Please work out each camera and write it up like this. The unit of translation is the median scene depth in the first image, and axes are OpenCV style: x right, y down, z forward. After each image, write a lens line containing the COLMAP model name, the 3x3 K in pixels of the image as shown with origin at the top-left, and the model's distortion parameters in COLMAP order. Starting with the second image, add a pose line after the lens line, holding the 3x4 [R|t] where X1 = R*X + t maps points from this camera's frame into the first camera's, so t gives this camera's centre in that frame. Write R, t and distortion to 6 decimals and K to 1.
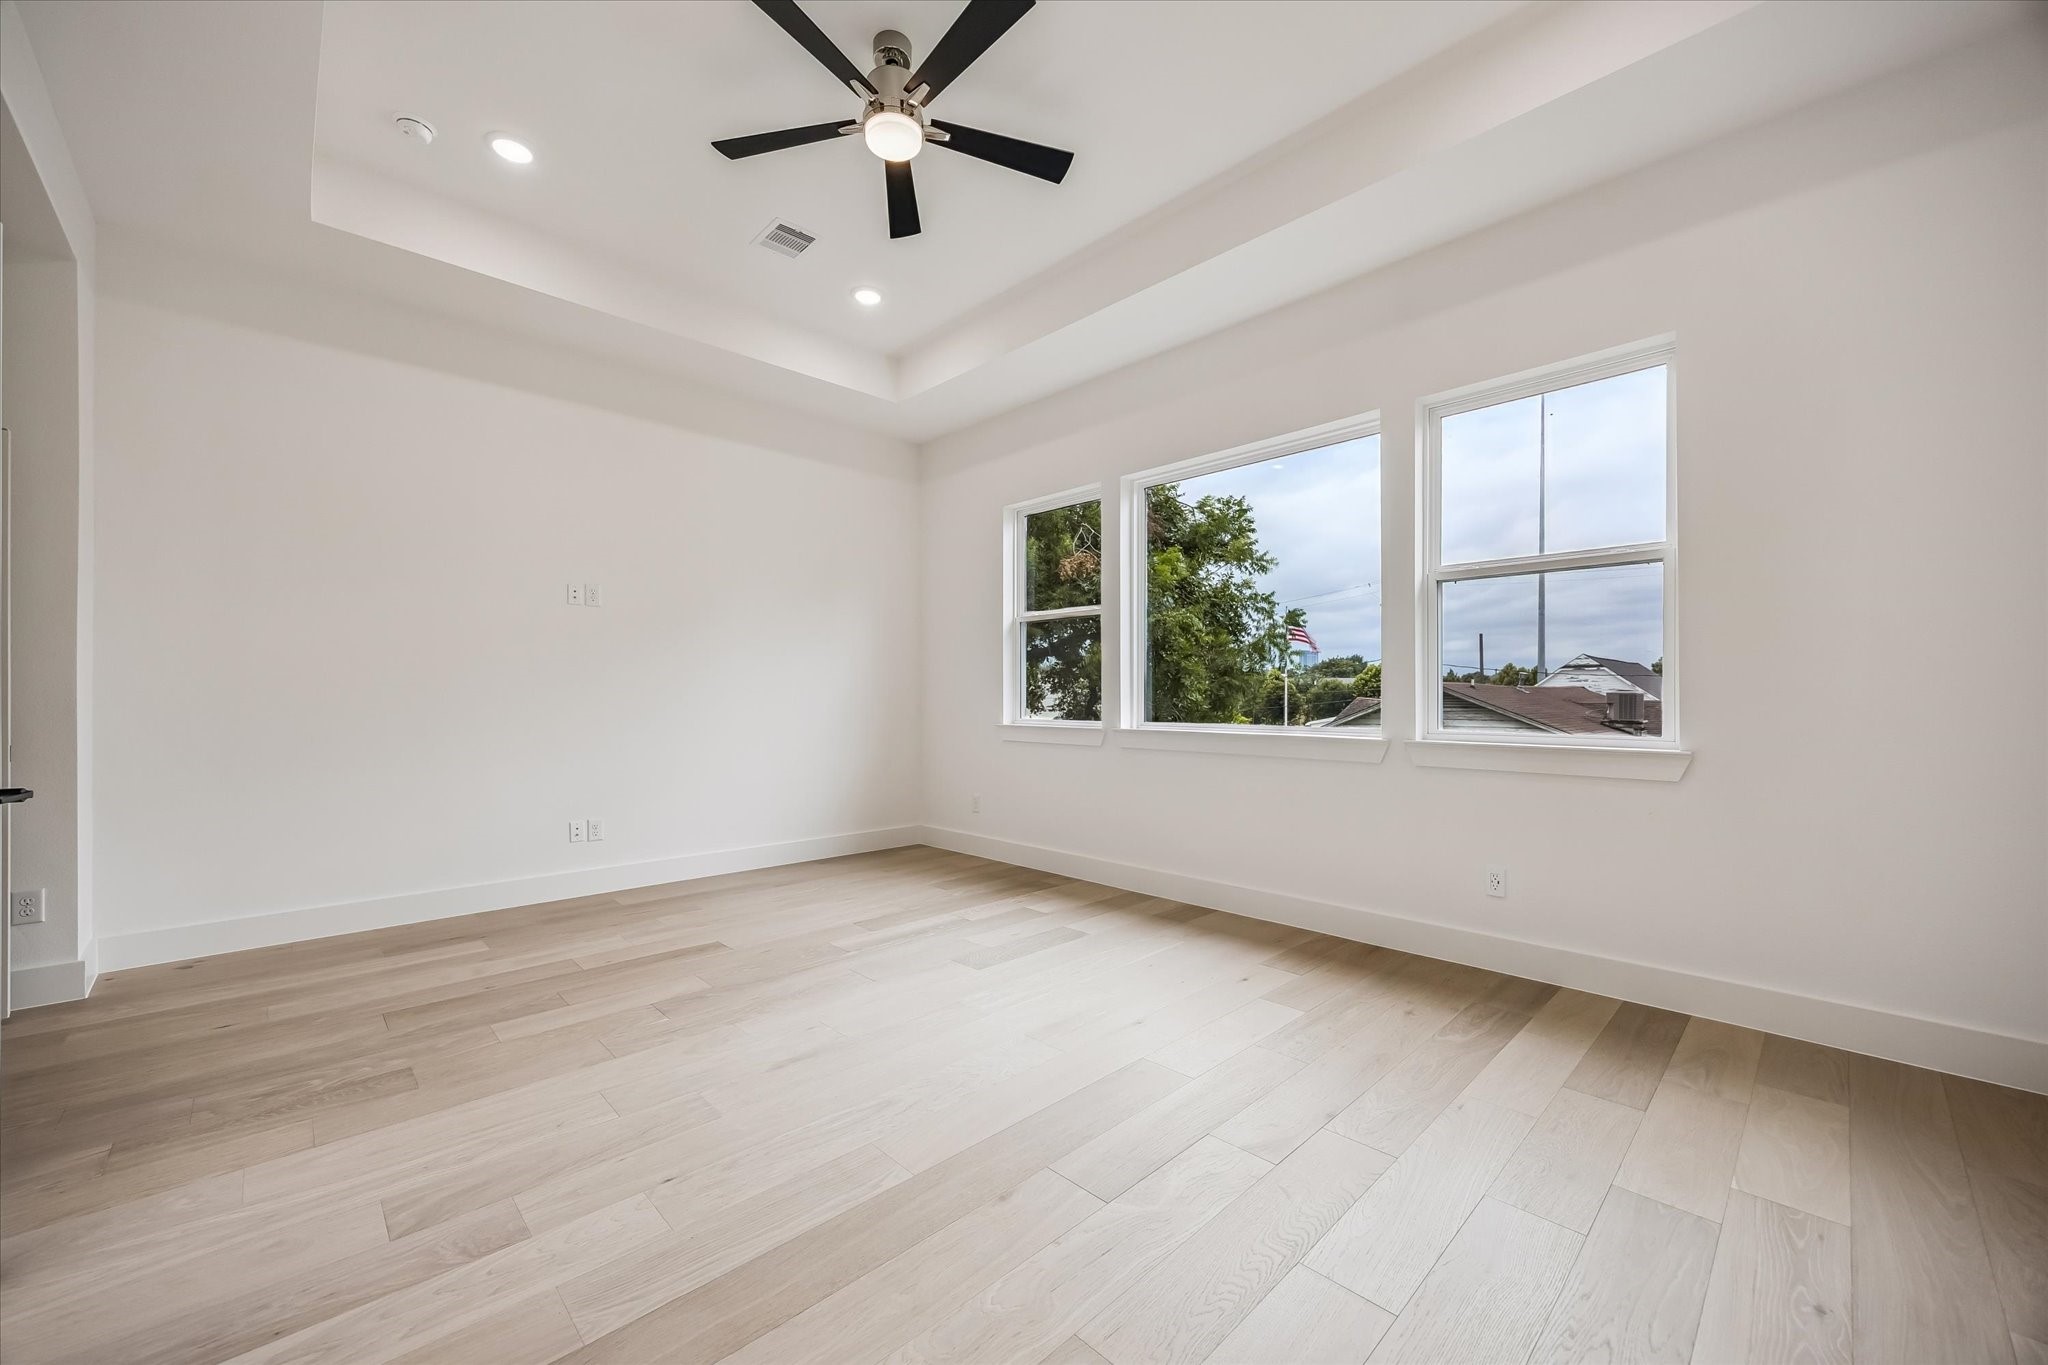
lens RADIAL K [[788.4, 0, 1024.0], [0, 788.4, 682.5], [0, 0, 1]] dist [0.000258, 0.000177]
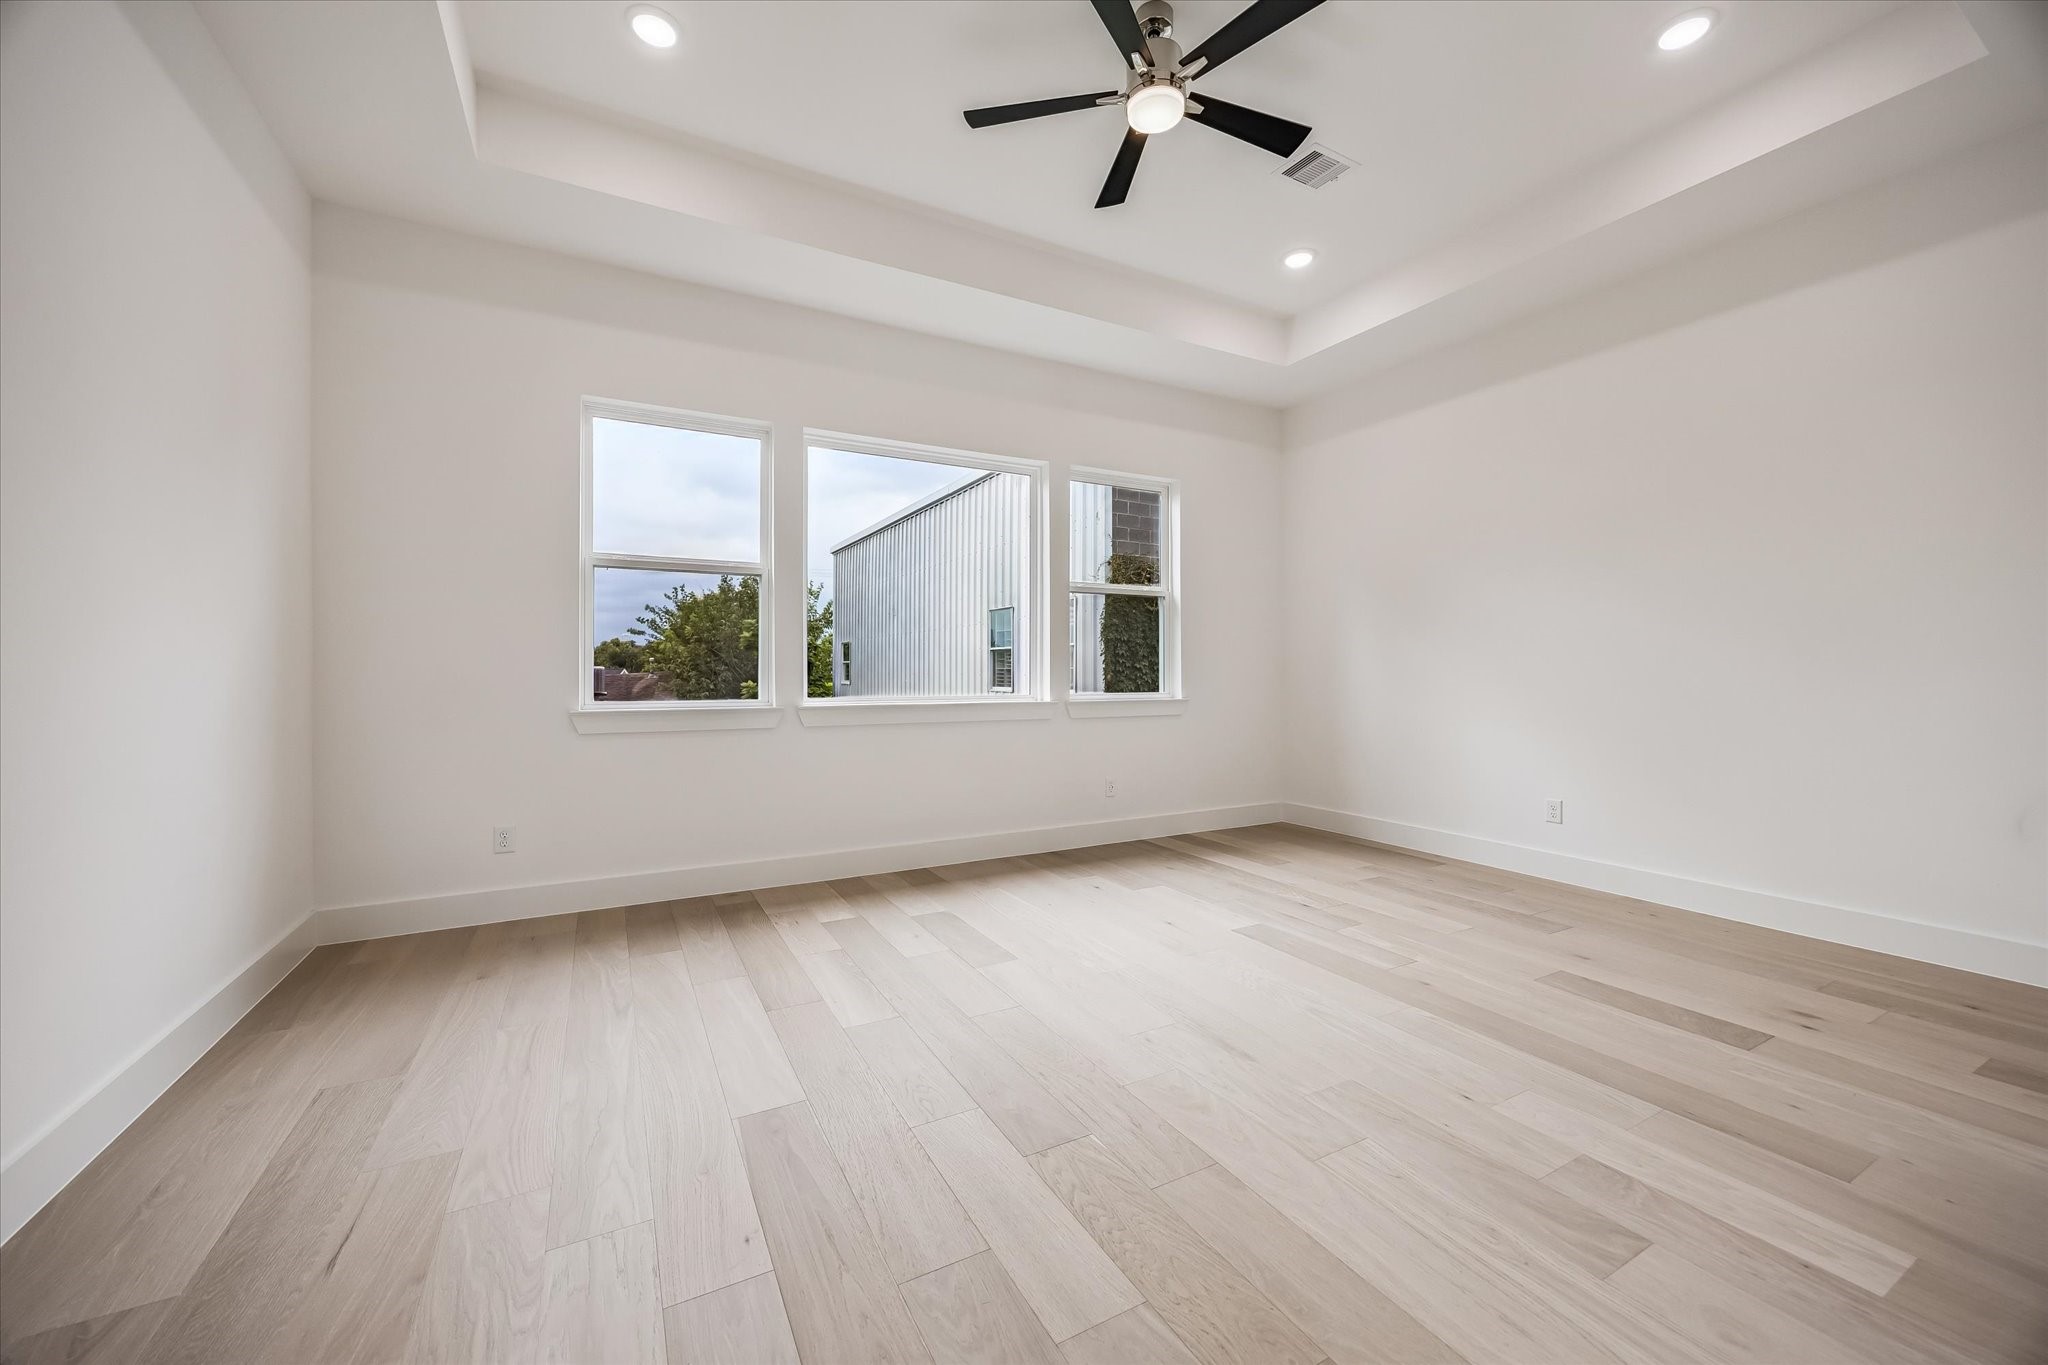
lens RADIAL K [[788.4, 0, 1024.0], [0, 788.4, 682.5], [0, 0, 1]] dist [0.000258, 0.000177]
pose [[0.258462, -0.011628, 0.965951, -1.649339], [-0.016543, 0.999728, 0.016462, 0.033666], [-0.965880, -0.020235, 0.258200, 1.300104]]
